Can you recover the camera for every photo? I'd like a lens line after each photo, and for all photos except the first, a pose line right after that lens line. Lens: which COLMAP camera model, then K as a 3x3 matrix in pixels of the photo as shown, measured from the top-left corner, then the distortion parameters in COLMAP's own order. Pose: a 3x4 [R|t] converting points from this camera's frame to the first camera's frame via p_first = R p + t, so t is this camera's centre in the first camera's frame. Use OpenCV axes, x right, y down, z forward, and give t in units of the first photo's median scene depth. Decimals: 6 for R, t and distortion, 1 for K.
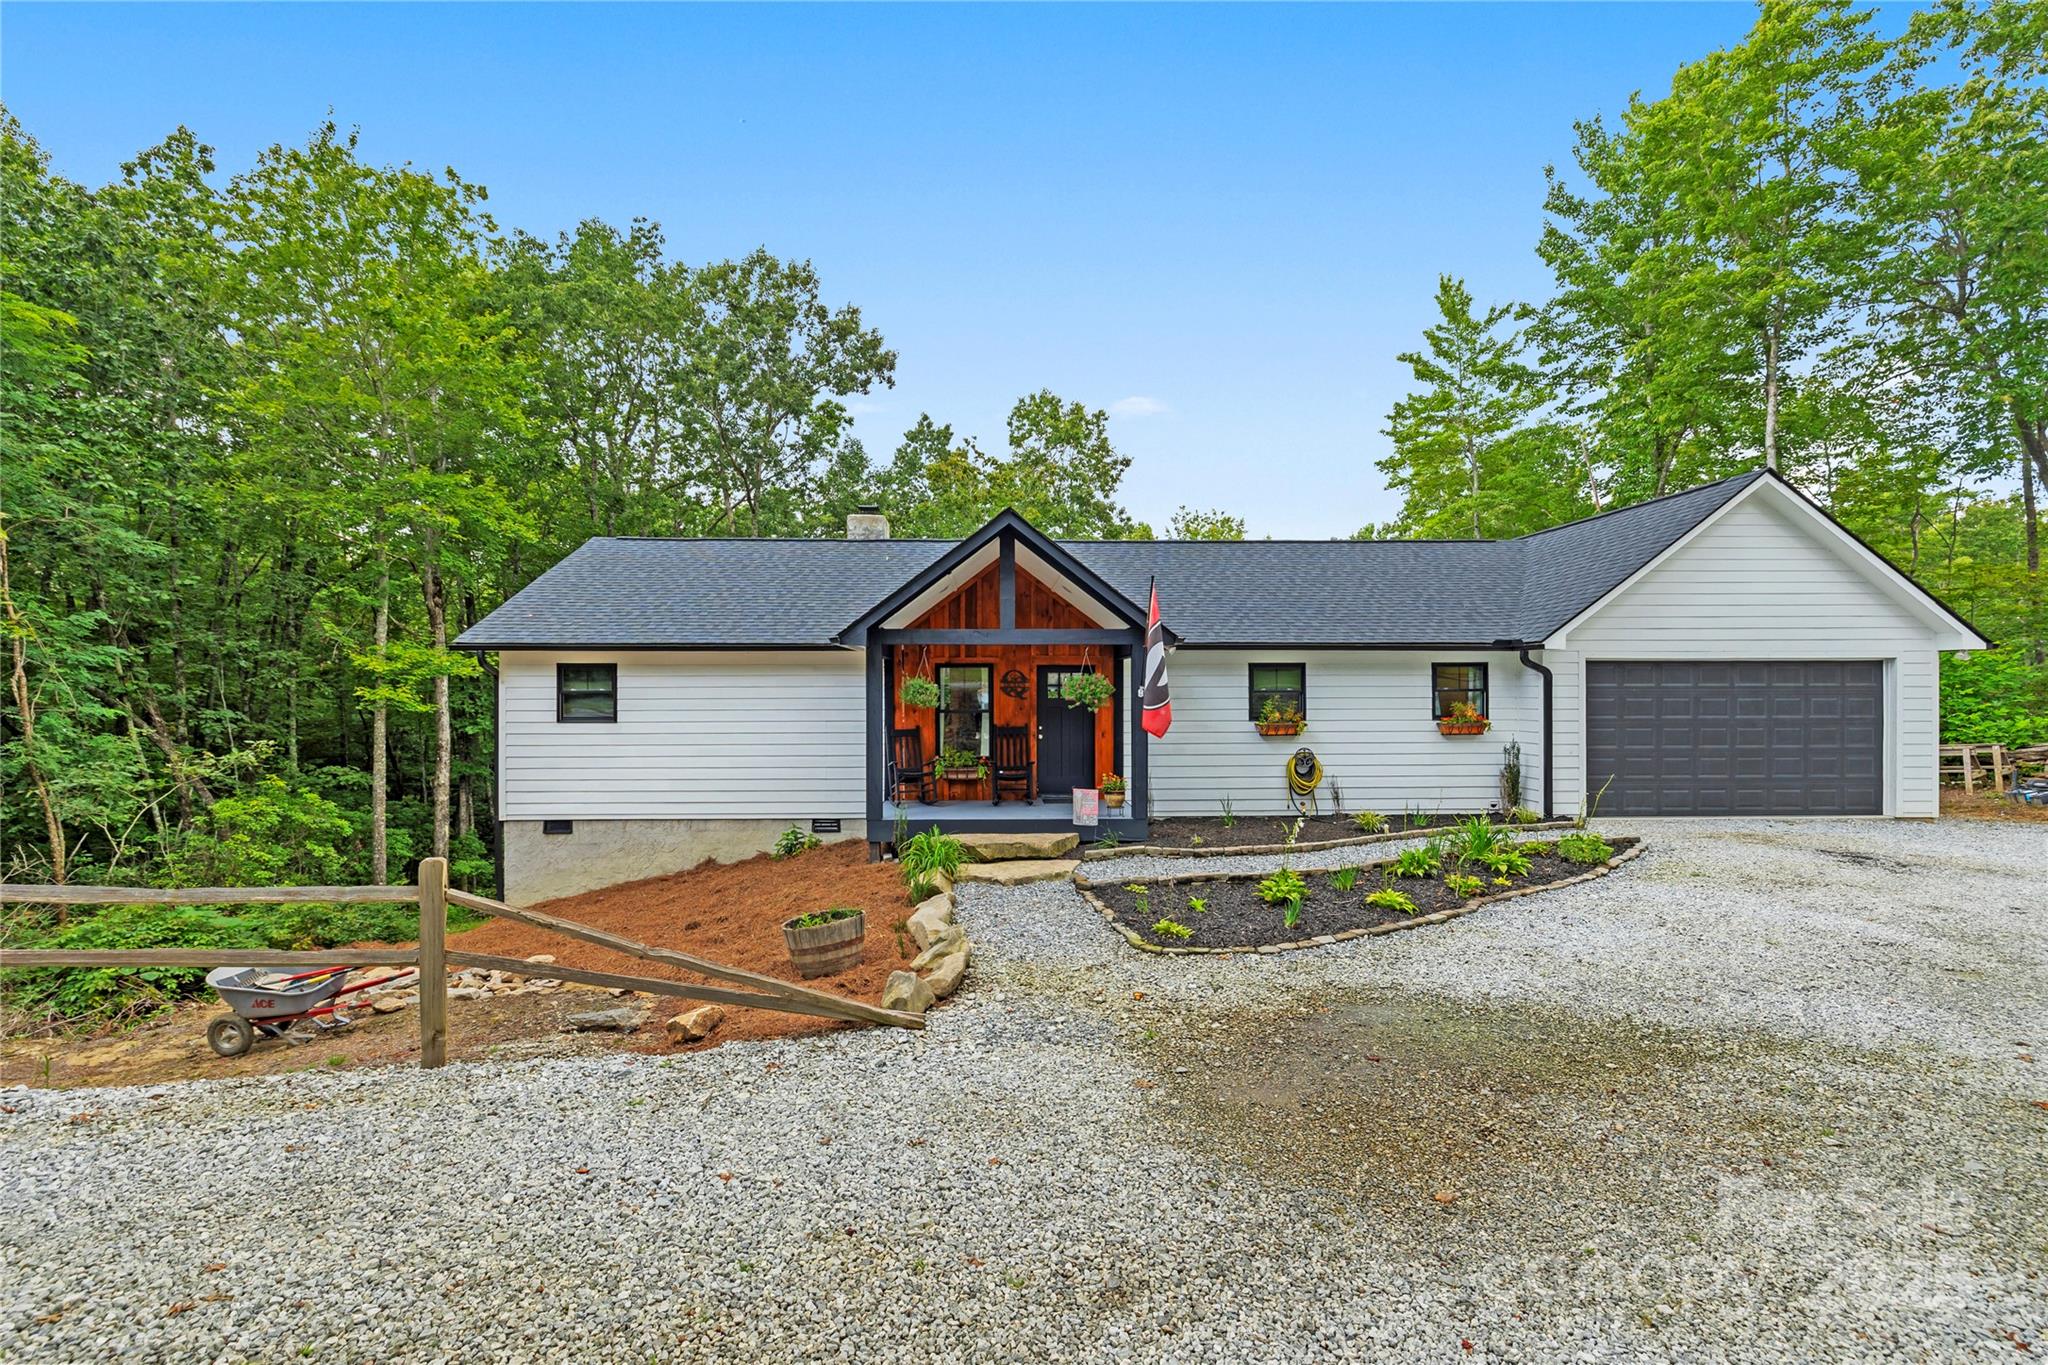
lens RADIAL K [[877.9, 0, 1011.7], [0, 877.9, 689.1], [0, 0, 1]] dist [-0.000858, -0.001209]
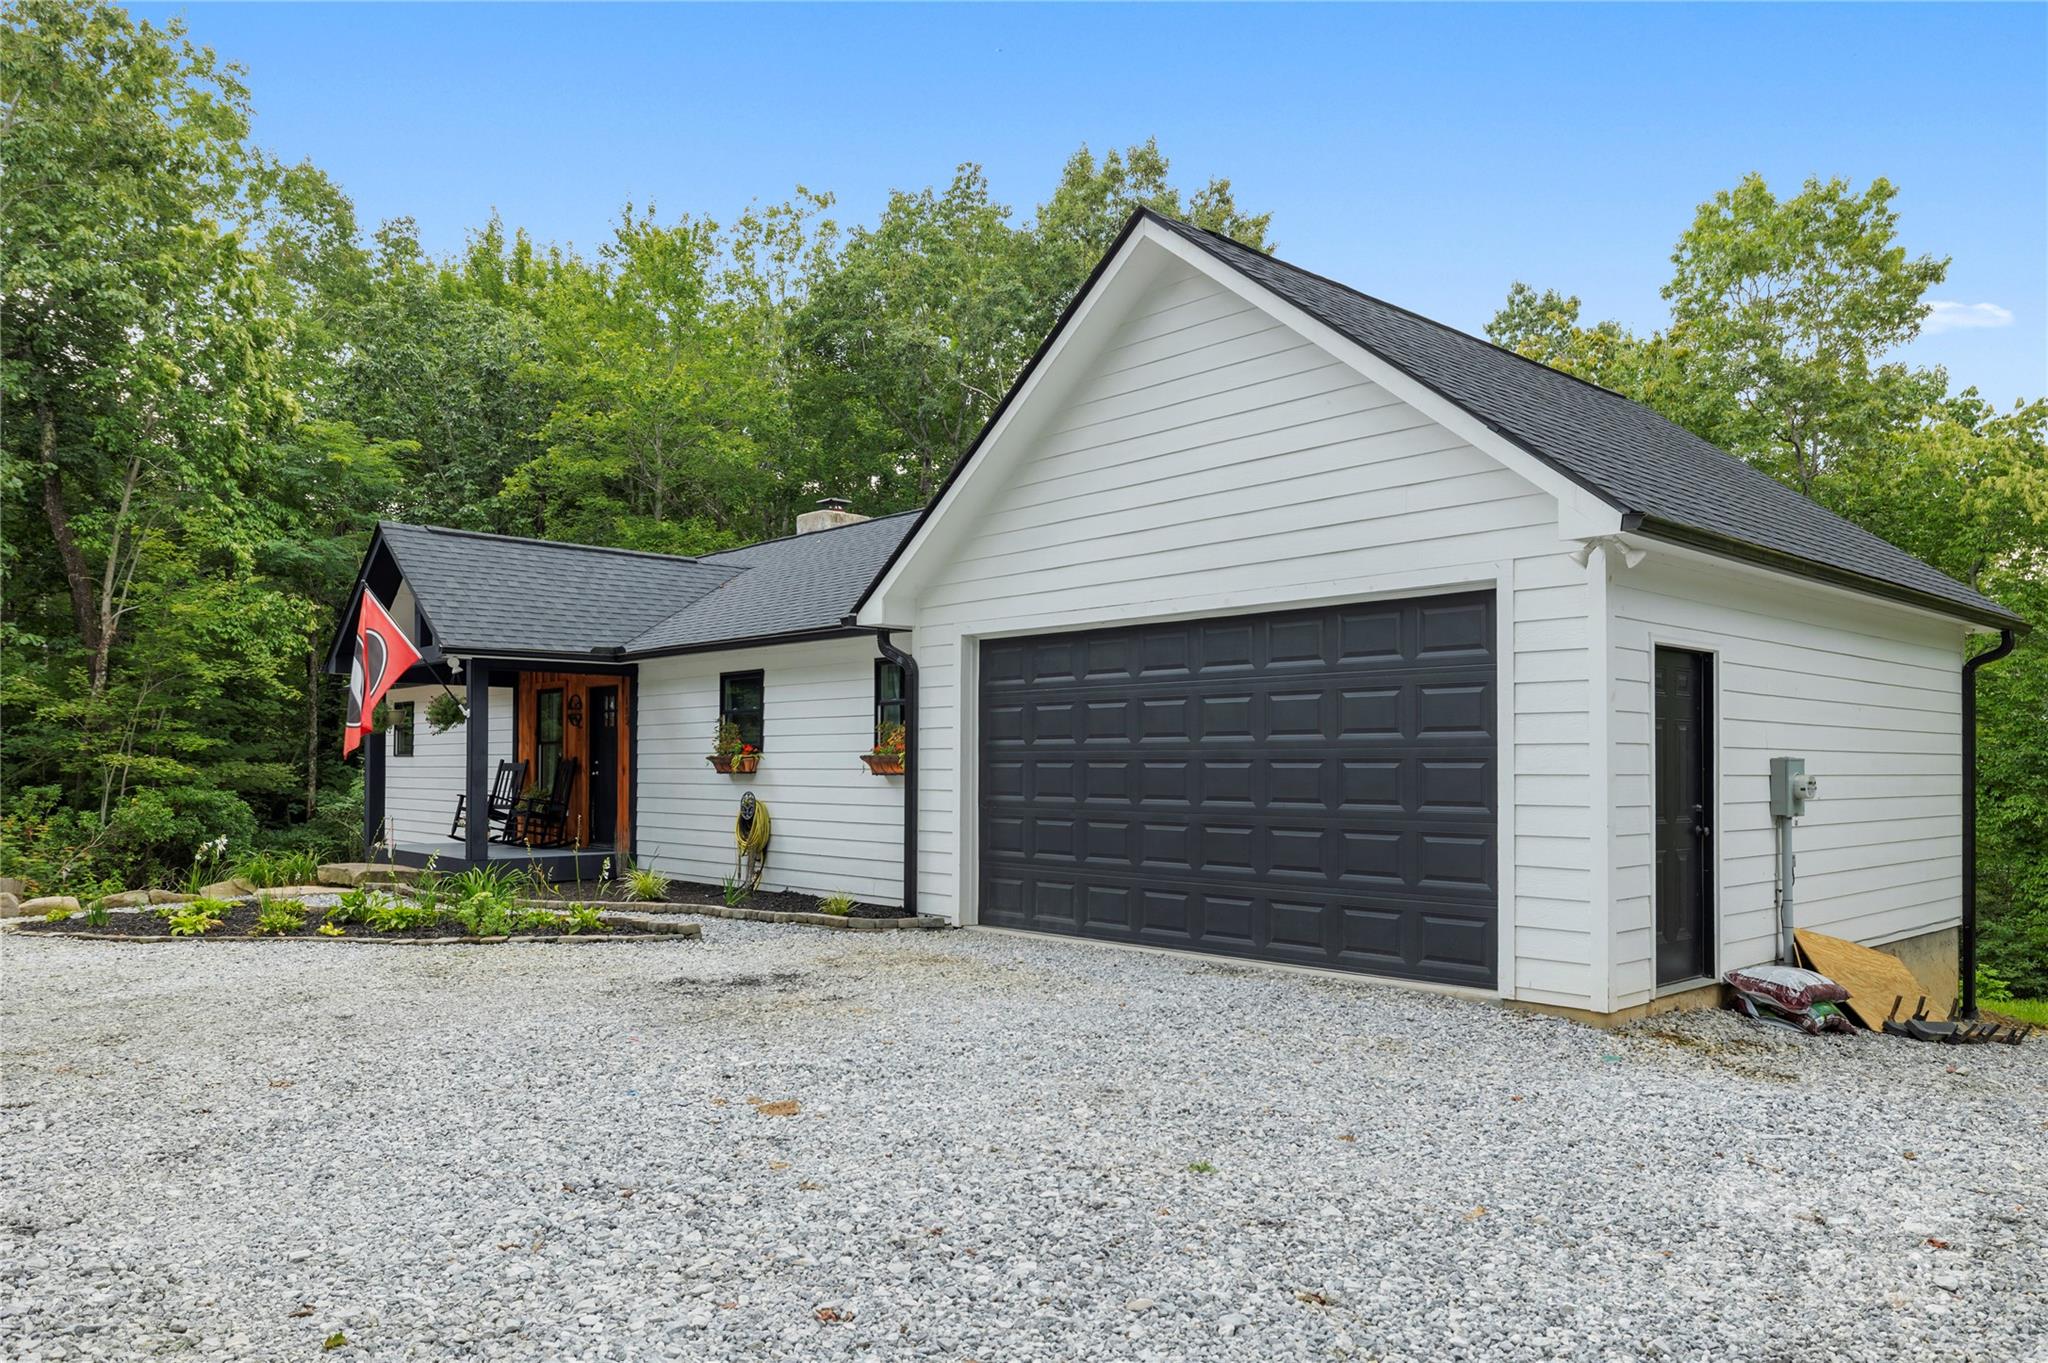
lens RADIAL K [[1375.4, 0, 1037.6], [0, 1375.4, 758.5], [0, 0, 1]] dist [-0.004057, -0.001768]
pose [[0.663260, -0.000488, -0.748389, 1.314637], [-0.000281, 1.000000, -0.000902, 0.042148], [0.748389, 0.000808, 0.663260, 0.447484]]
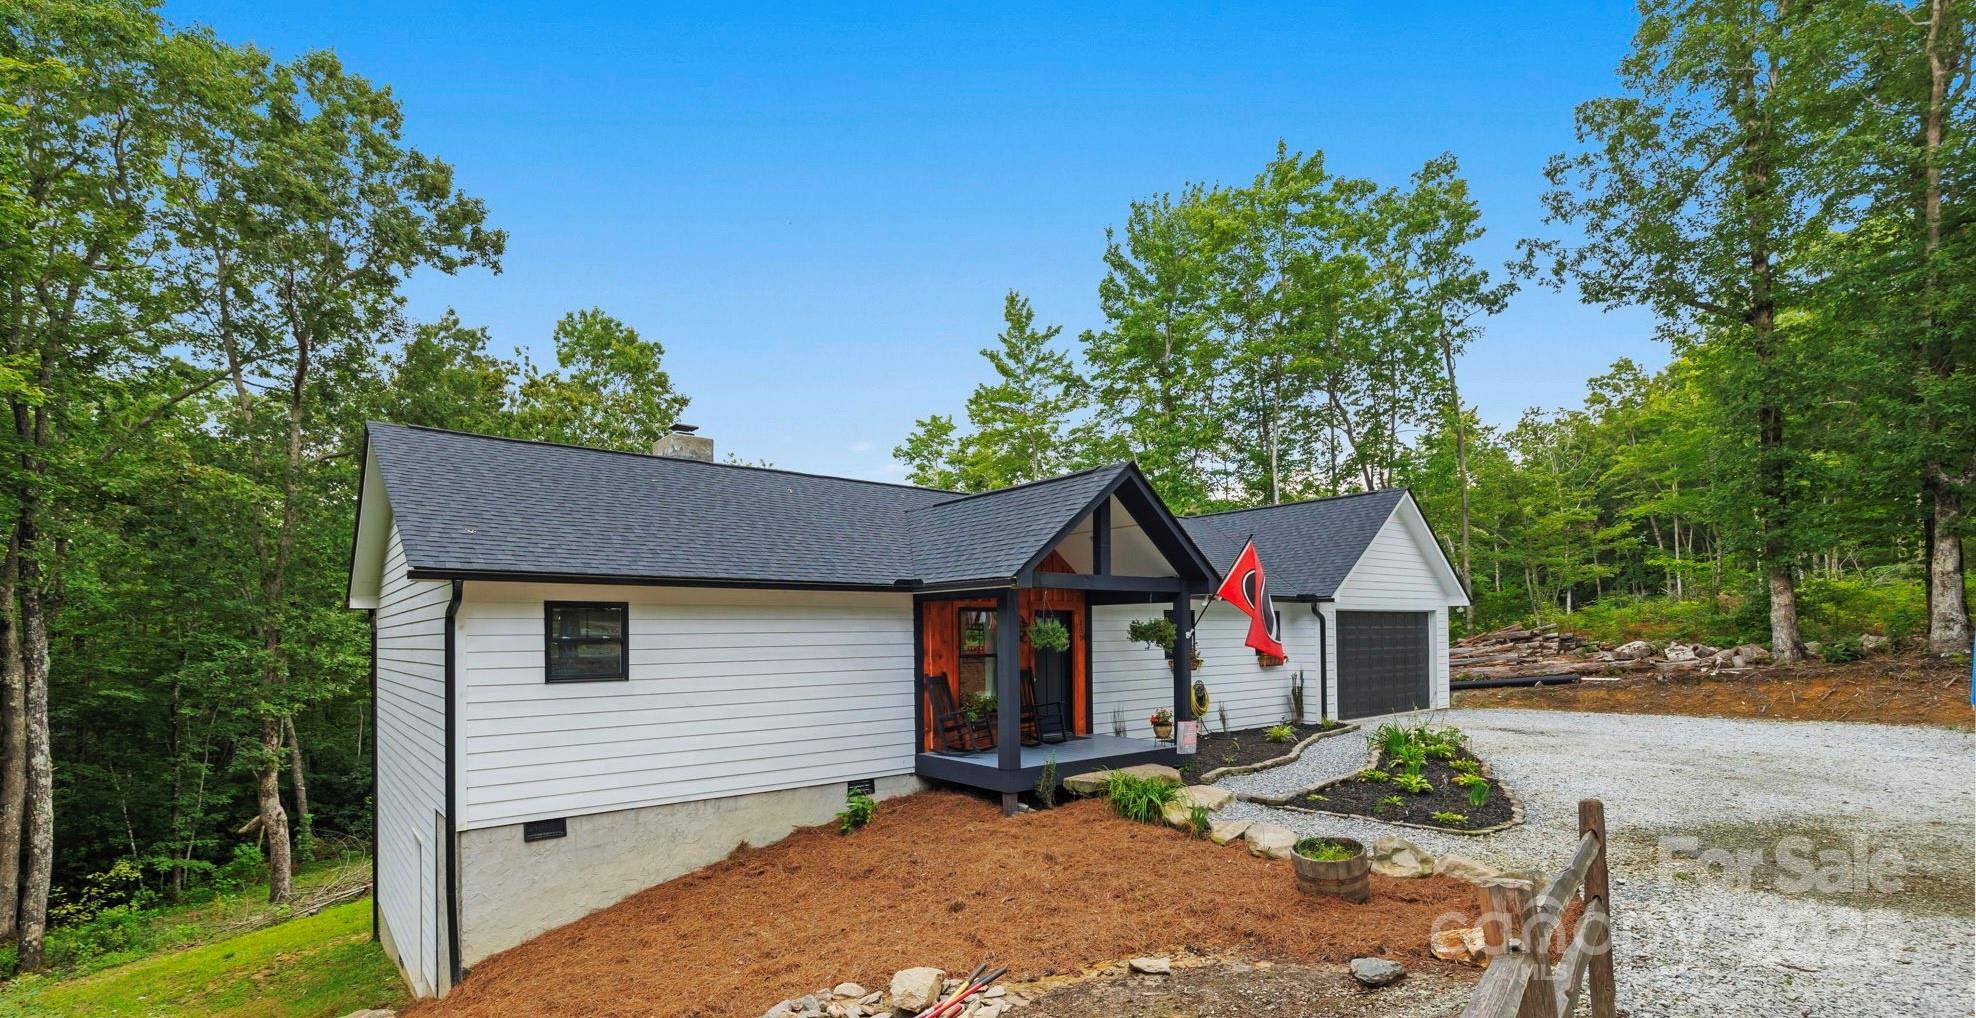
lens RADIAL K [[857.1, 0, 956.5], [0, 857.1, 630.3], [0, 0, 1]] dist [-0.003989, 0.000027]
pose [[0.811260, -0.003431, 0.584676, -0.630785], [0.008404, 0.999948, -0.005792, 0.001936], [-0.584626, 0.009612, 0.811246, 0.232184]]
